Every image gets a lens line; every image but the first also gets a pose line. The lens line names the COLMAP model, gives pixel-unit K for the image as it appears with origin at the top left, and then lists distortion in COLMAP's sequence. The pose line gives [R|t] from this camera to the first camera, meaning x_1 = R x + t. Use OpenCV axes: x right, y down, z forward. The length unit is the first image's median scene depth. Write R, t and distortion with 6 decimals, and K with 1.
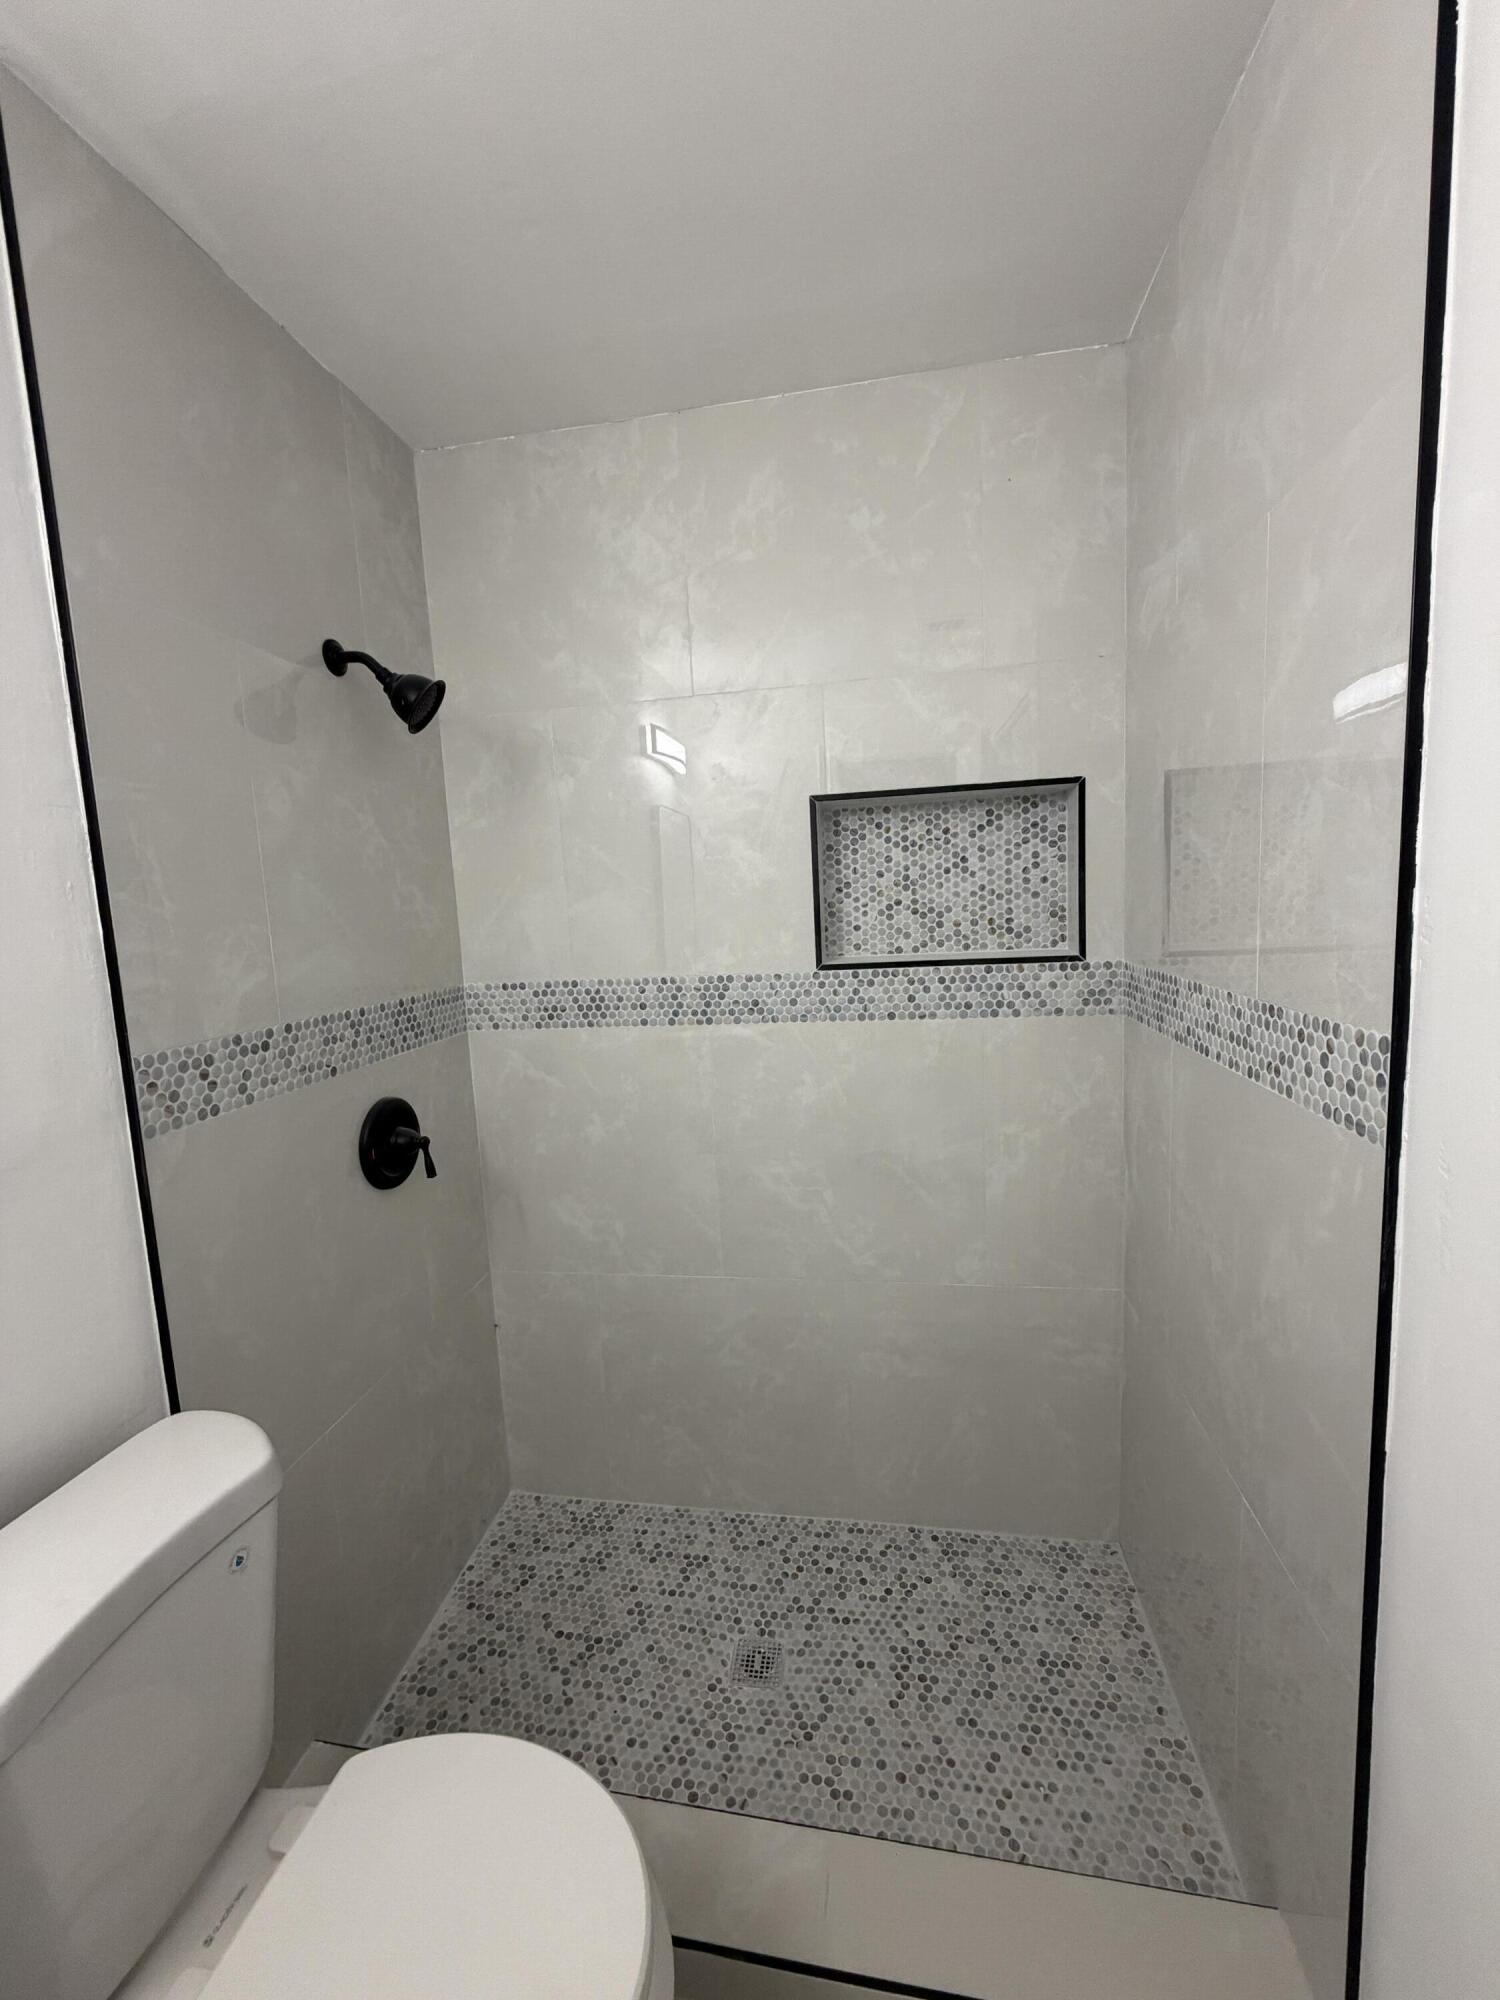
lens RADIAL K [[798.0, 0, 748.7], [0, 798.0, 994.8], [0, 0, 1]] dist [0.000098, 0.000385]
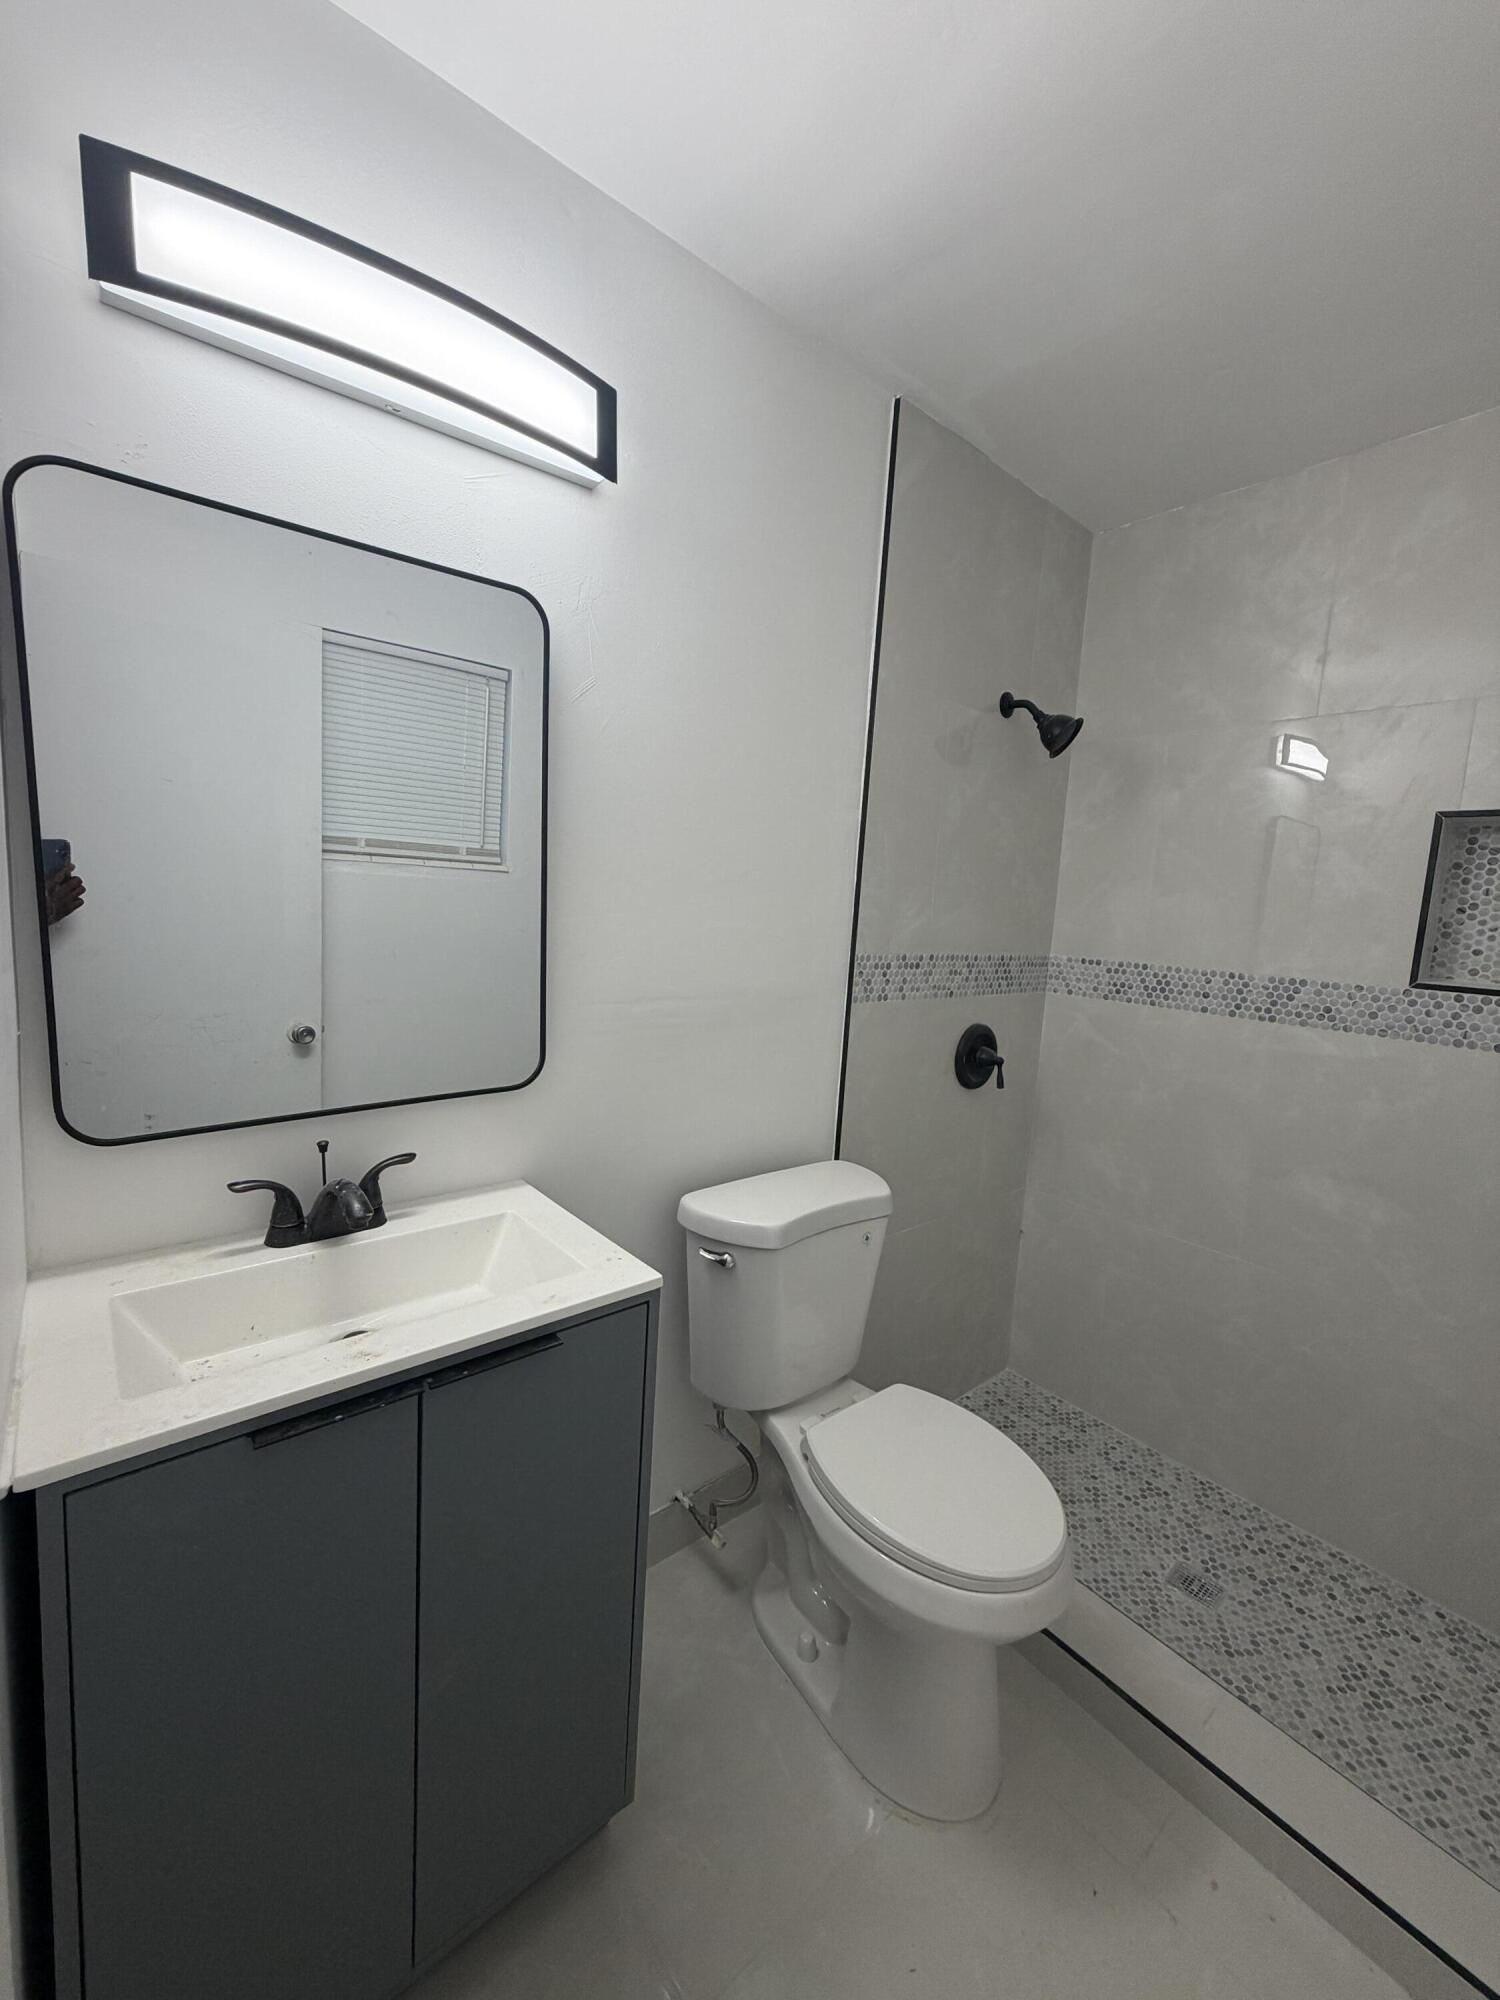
lens RADIAL K [[798.0, 0, 748.7], [0, 798.0, 994.8], [0, 0, 1]] dist [0.000098, 0.000385]
pose [[0.756768, 0.170949, -0.630935, 0.091197], [-0.174108, 0.983045, 0.057520, 0.063336], [0.630070, 0.066321, 0.773701, -0.279885]]
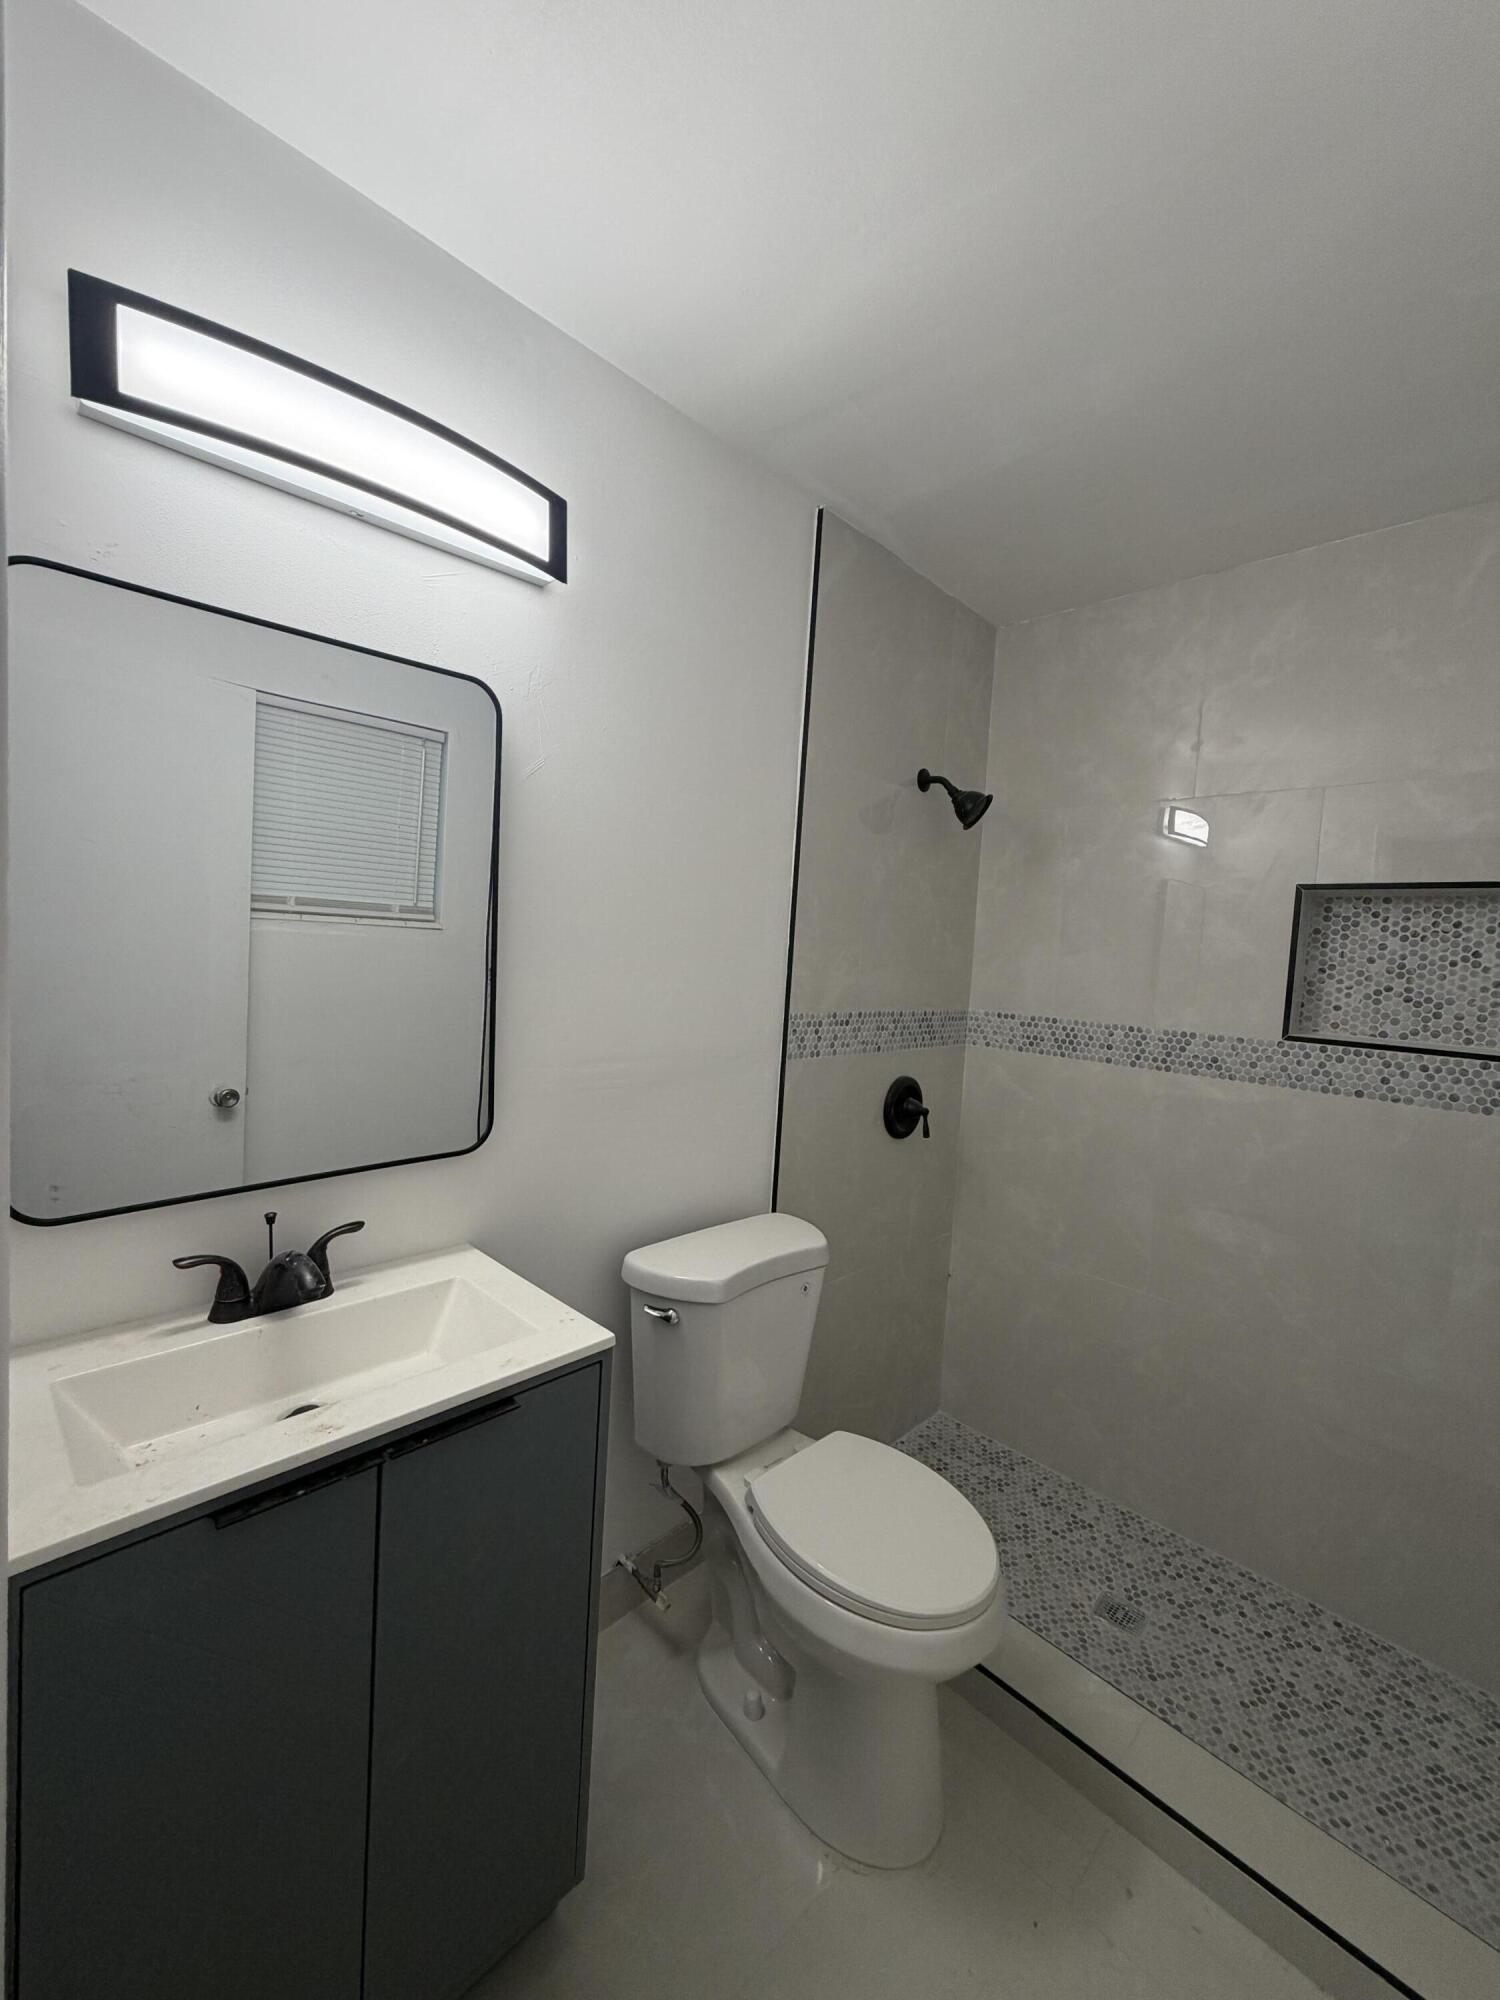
lens RADIAL K [[798.0, 0, 748.7], [0, 798.0, 994.8], [0, 0, 1]] dist [0.000098, 0.000385]
pose [[0.813187, 0.129921, -0.567317, 0.102997], [-0.167507, 0.985766, -0.014354, 0.047092], [0.557377, 0.106702, 0.823375, -0.324542]]
